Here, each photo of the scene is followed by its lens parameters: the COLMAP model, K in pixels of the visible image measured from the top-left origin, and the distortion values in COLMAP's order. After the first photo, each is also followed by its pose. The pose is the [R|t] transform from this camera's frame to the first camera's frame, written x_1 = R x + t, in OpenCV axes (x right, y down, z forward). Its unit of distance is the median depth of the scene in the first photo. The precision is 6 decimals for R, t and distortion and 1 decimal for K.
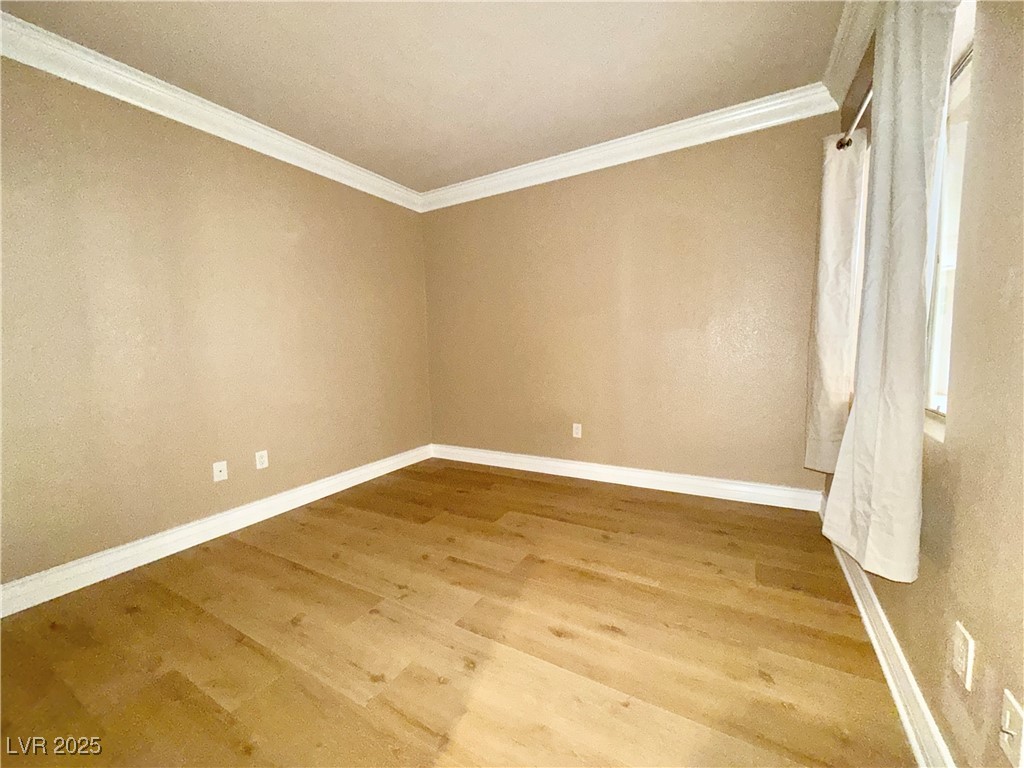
lens RADIAL K [[412.8, 0, 512.0], [0, 412.8, 384.0], [0, 0, 1]] dist [0.000281, 0.000186]
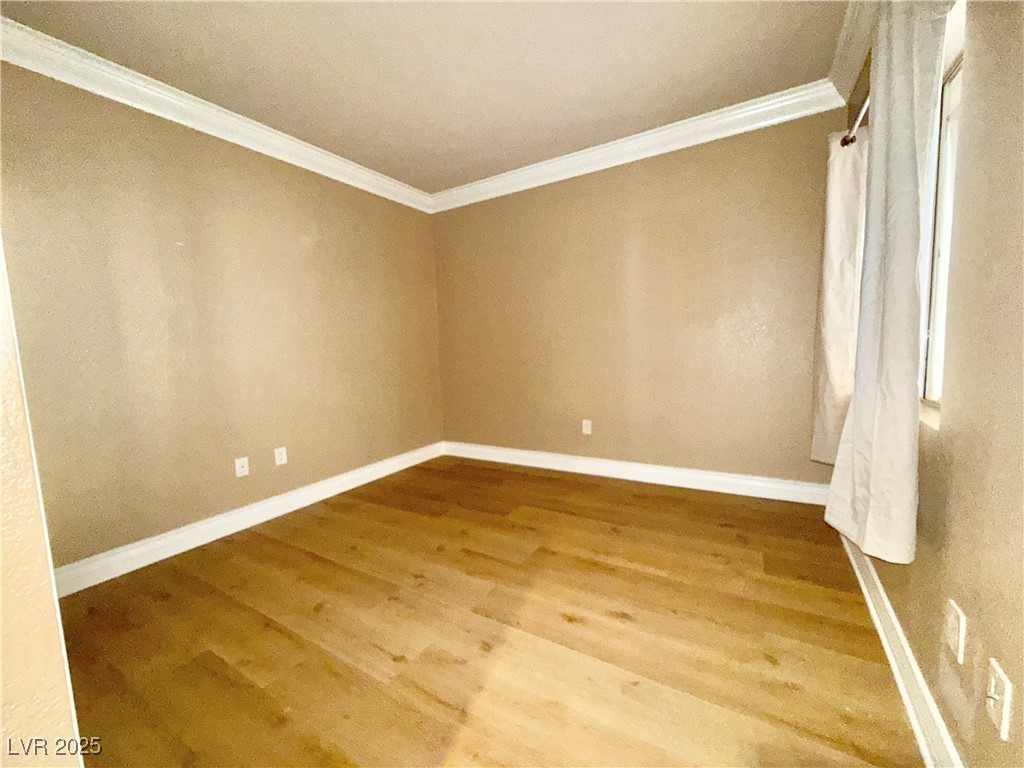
lens RADIAL K [[415.2, 0, 512.5], [0, 415.2, 387.2], [0, 0, 1]] dist [-0.000338, -0.000475]
pose [[0.999775, -0.007345, -0.019894, -0.006827], [0.007511, 0.999937, 0.008286, 0.010195], [0.019832, -0.008434, 0.999768, -0.041766]]
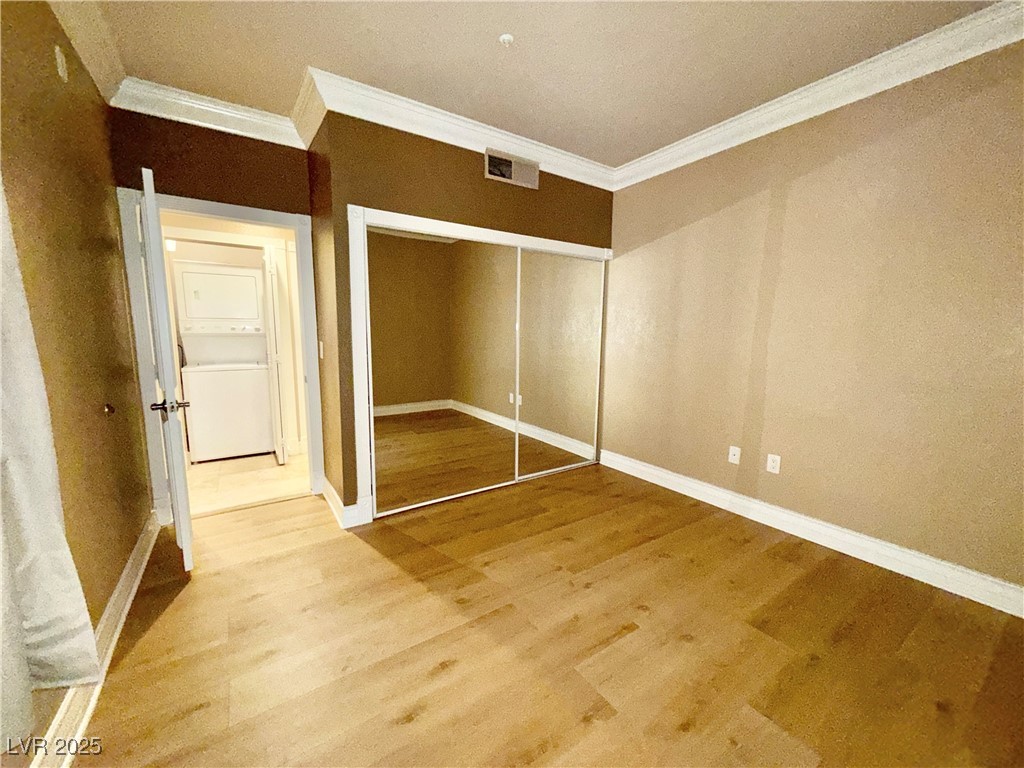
lens RADIAL K [[415.2, 0, 512.5], [0, 415.2, 387.2], [0, 0, 1]] dist [-0.000338, -0.000475]
pose [[-0.447912, 0.146497, -0.881994, 0.761787], [-0.082014, 0.975593, 0.203693, -0.209744], [0.890308, 0.163573, -0.424966, 1.394801]]
